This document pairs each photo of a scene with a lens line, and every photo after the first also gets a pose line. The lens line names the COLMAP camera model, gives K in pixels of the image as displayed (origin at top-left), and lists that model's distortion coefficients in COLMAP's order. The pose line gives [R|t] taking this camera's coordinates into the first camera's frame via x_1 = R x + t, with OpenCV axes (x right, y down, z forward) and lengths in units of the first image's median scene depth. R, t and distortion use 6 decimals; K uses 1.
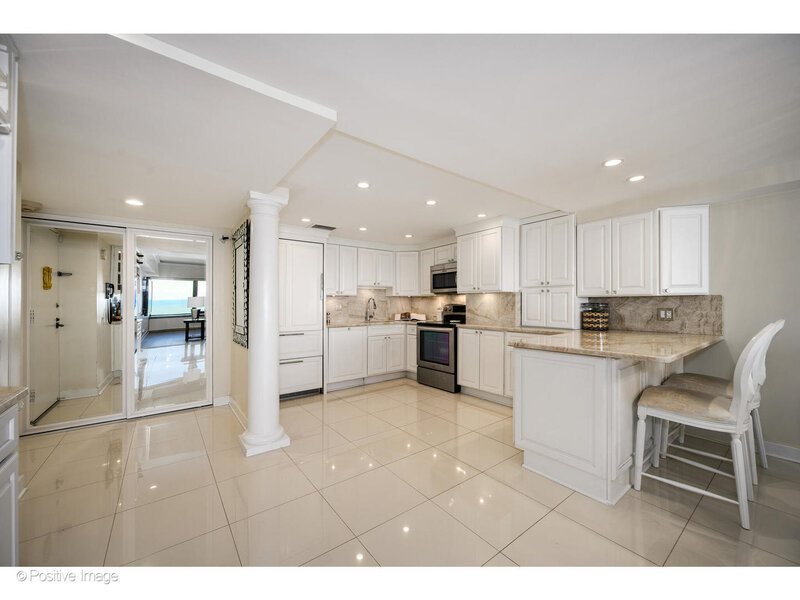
lens RADIAL K [[309.9, 0, 398.2], [0, 309.9, 302.2], [0, 0, 1]] dist [0.000909, 0.000026]
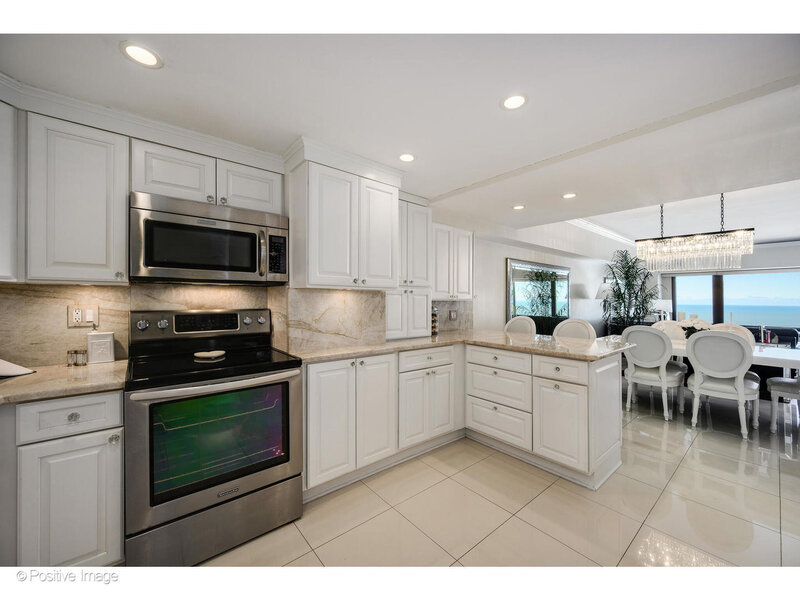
lens RADIAL K [[321.7, 0, 432.7], [0, 321.7, 297.8], [0, 0, 1]] dist [-0.000310, -0.000075]
pose [[-0.100026, 0.009201, 0.994942, -0.276570], [-0.015236, 0.999826, -0.010778, -0.010639], [-0.994868, -0.016237, -0.099868, 0.826141]]
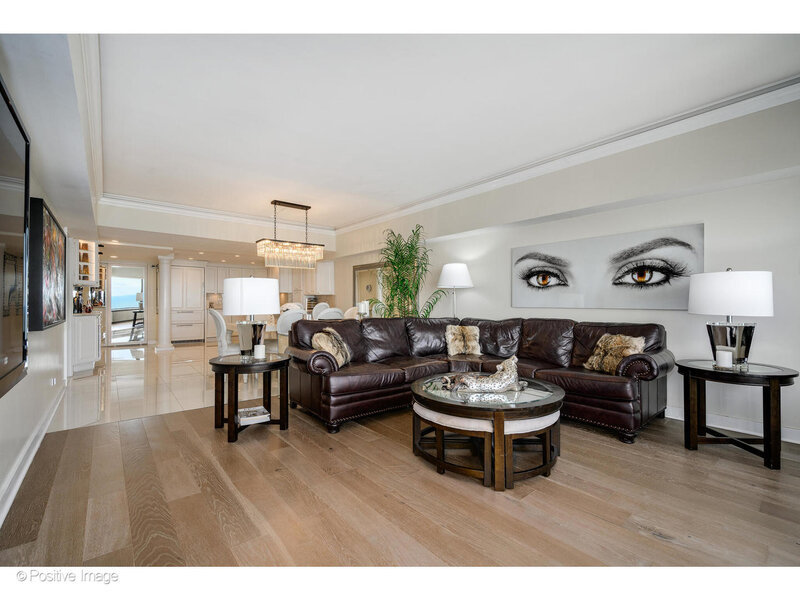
lens RADIAL K [[357.9, 0, 399.4], [0, 357.9, 305.8], [0, 0, 1]] dist [-0.001737, -0.000226]
pose [[0.999246, 0.008790, 0.037806, 0.914338], [-0.009410, 0.999824, 0.016255, 0.009780], [-0.037656, -0.016599, 0.999153, -1.333656]]
